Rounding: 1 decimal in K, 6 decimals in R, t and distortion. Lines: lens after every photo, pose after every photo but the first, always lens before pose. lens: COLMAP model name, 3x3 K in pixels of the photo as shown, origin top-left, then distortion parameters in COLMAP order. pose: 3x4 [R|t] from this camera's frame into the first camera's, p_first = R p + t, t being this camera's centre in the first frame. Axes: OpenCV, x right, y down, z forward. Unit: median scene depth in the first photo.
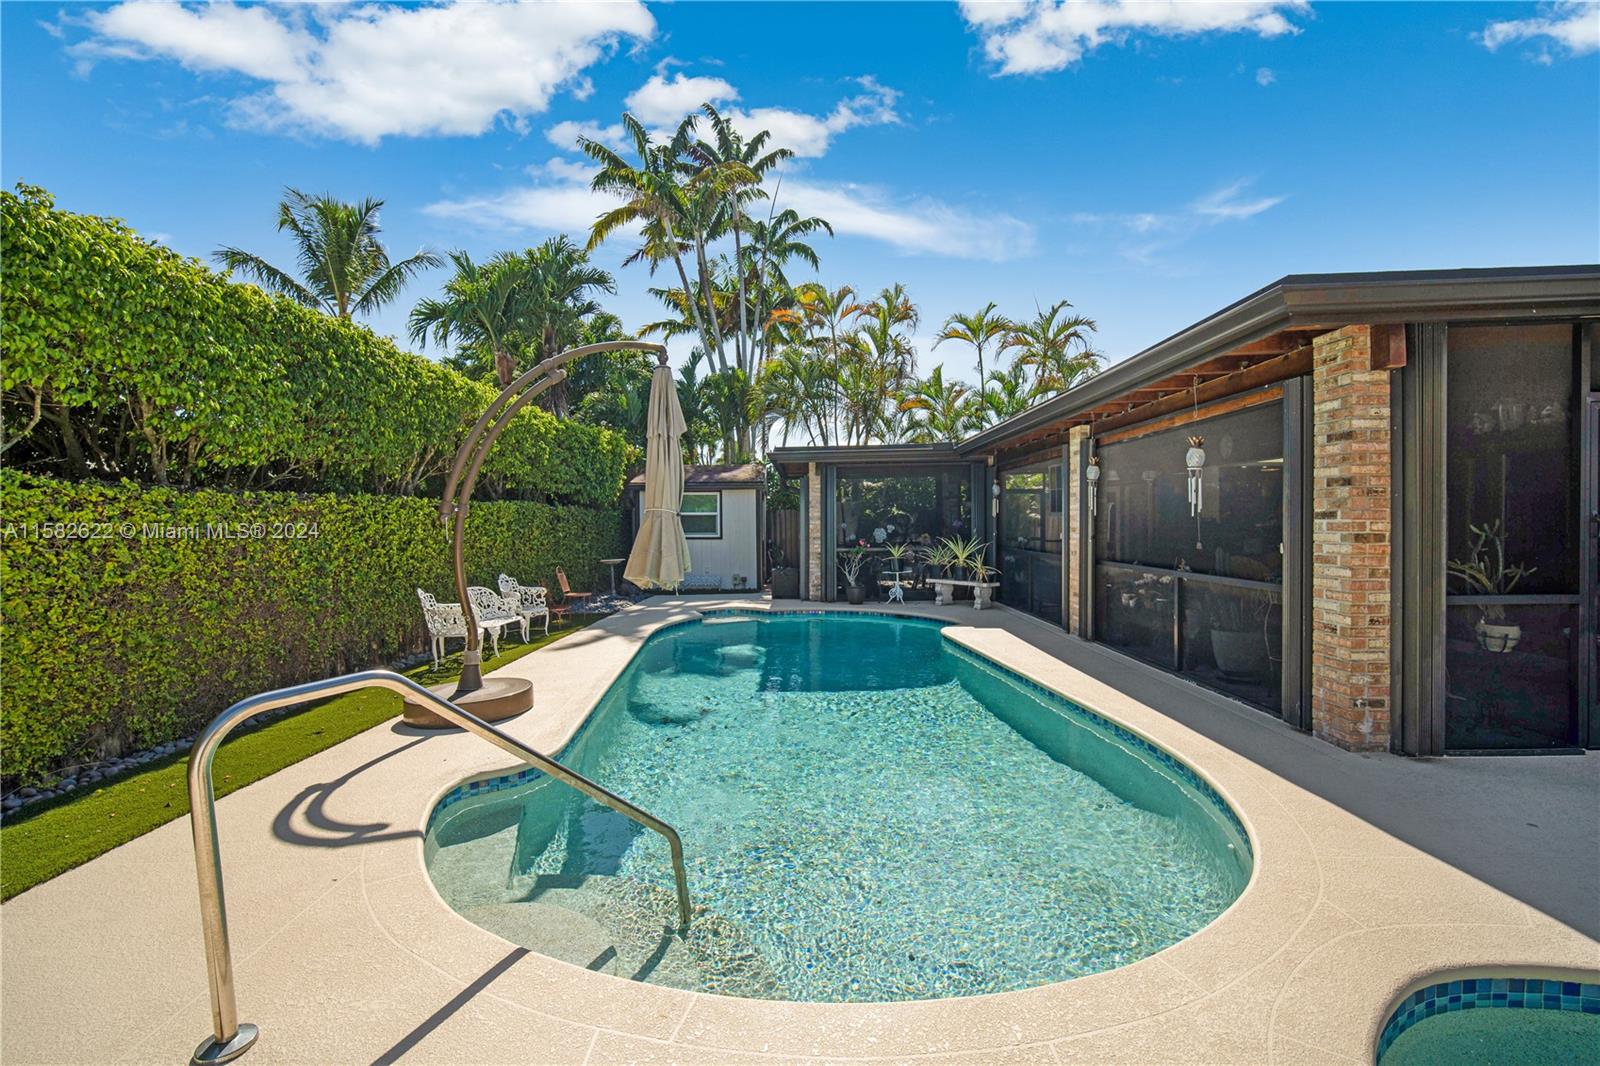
lens RADIAL K [[697.6, 0, 806.0], [0, 697.6, 525.3], [0, 0, 1]] dist [-0.004577, 0.001207]
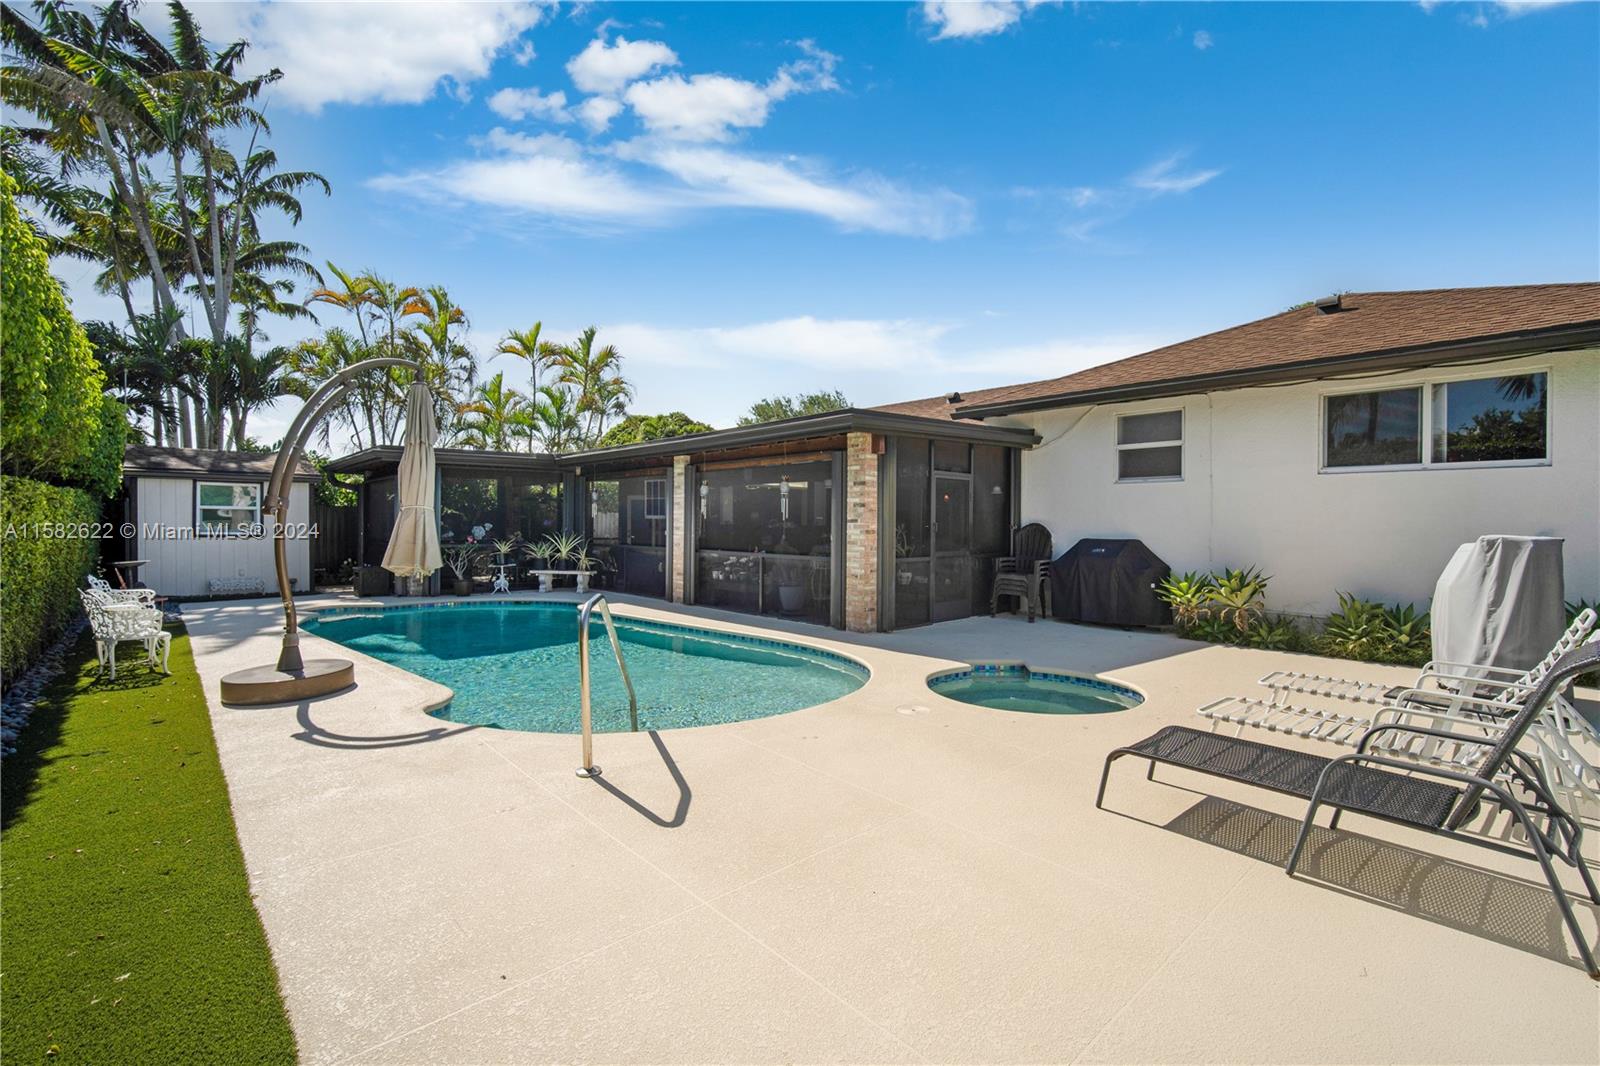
lens RADIAL K [[697.6, 0, 806.0], [0, 697.6, 525.3], [0, 0, 1]] dist [-0.004577, 0.001207]
pose [[0.730335, 0.009570, 0.683022, -0.732396], [-0.009121, 0.999949, -0.004258, 0.007563], [-0.683028, -0.003121, 0.730386, -0.392942]]
